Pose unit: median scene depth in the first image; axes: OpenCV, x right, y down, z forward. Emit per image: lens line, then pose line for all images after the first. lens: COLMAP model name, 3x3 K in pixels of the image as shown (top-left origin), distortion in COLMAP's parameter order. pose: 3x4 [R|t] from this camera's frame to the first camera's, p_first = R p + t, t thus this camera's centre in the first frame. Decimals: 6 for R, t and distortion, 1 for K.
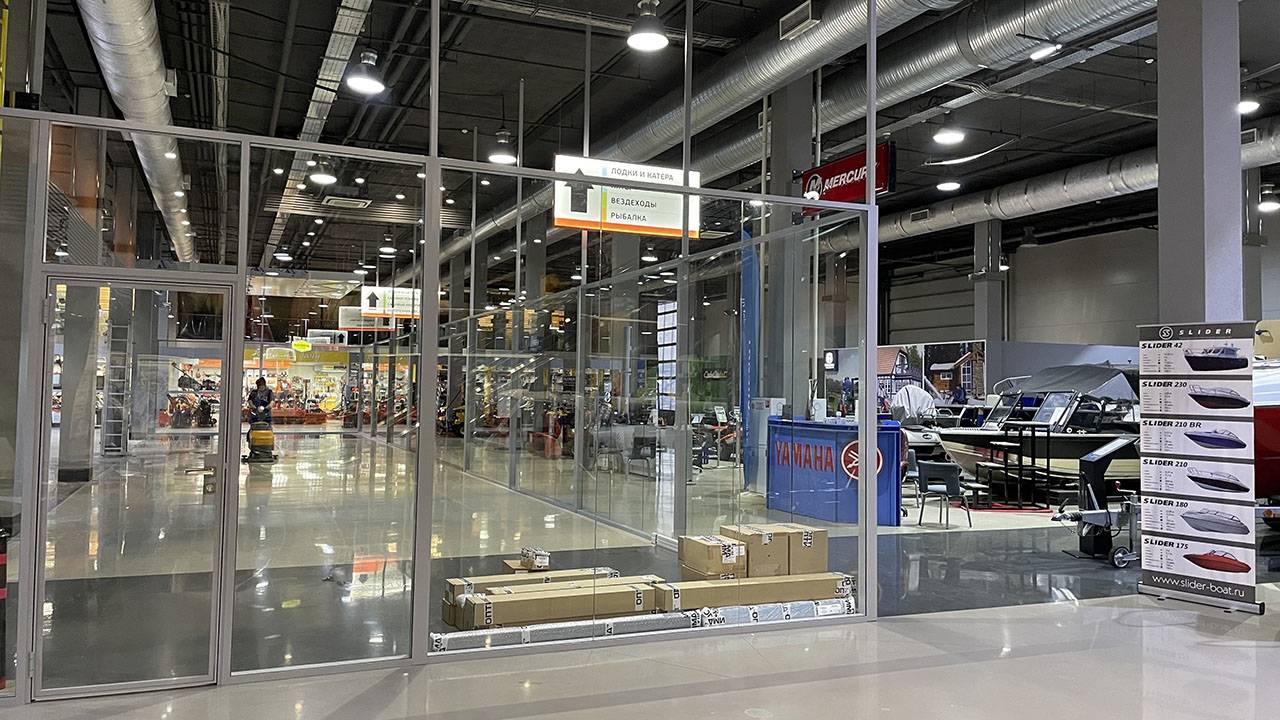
lens RADIAL K [[968.9, 0, 640.0], [0, 968.9, 360.0], [0, 0, 1]] dist [0.098464, -0.136293]
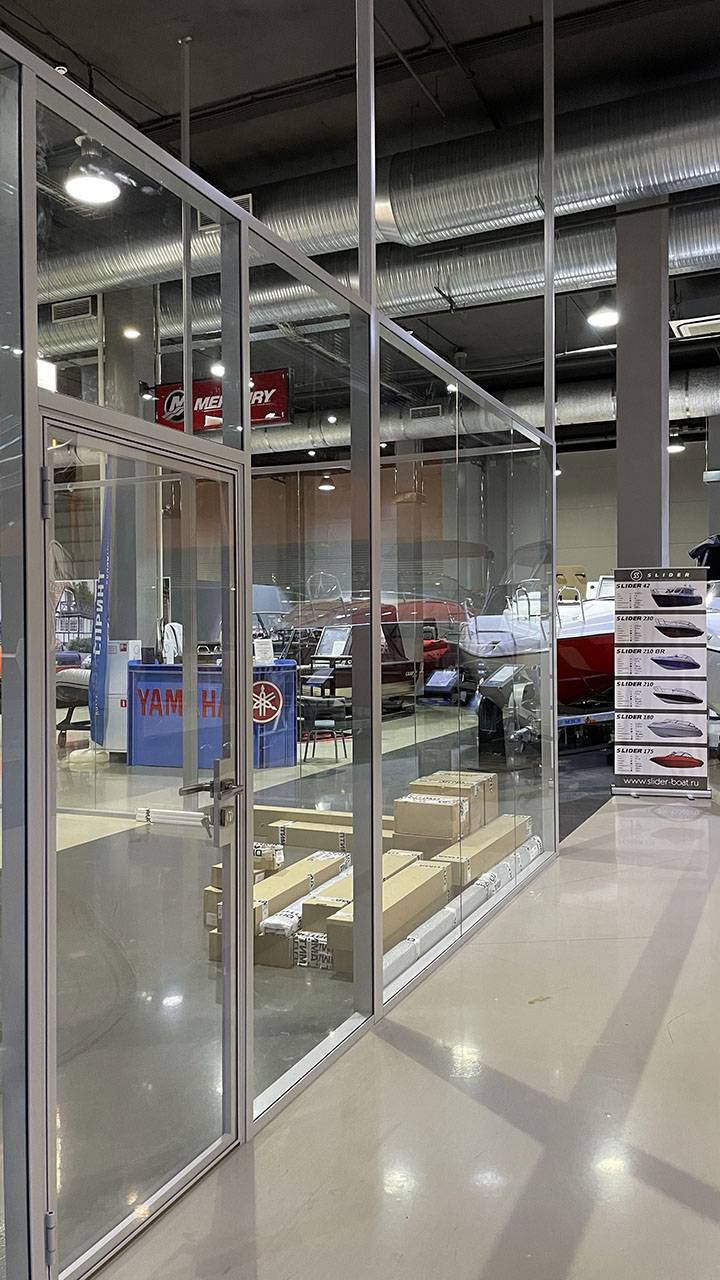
lens RADIAL K [[968.9, 0, 360.0], [0, 968.9, 640.0], [0, 0, 1]] dist [0.098464, -0.136293]
pose [[0.737877, -0.027924, 0.674358, -0.526445], [-0.002273, 0.999035, 0.043856, -0.000361], [-0.674932, -0.033893, 0.737101, 0.360531]]
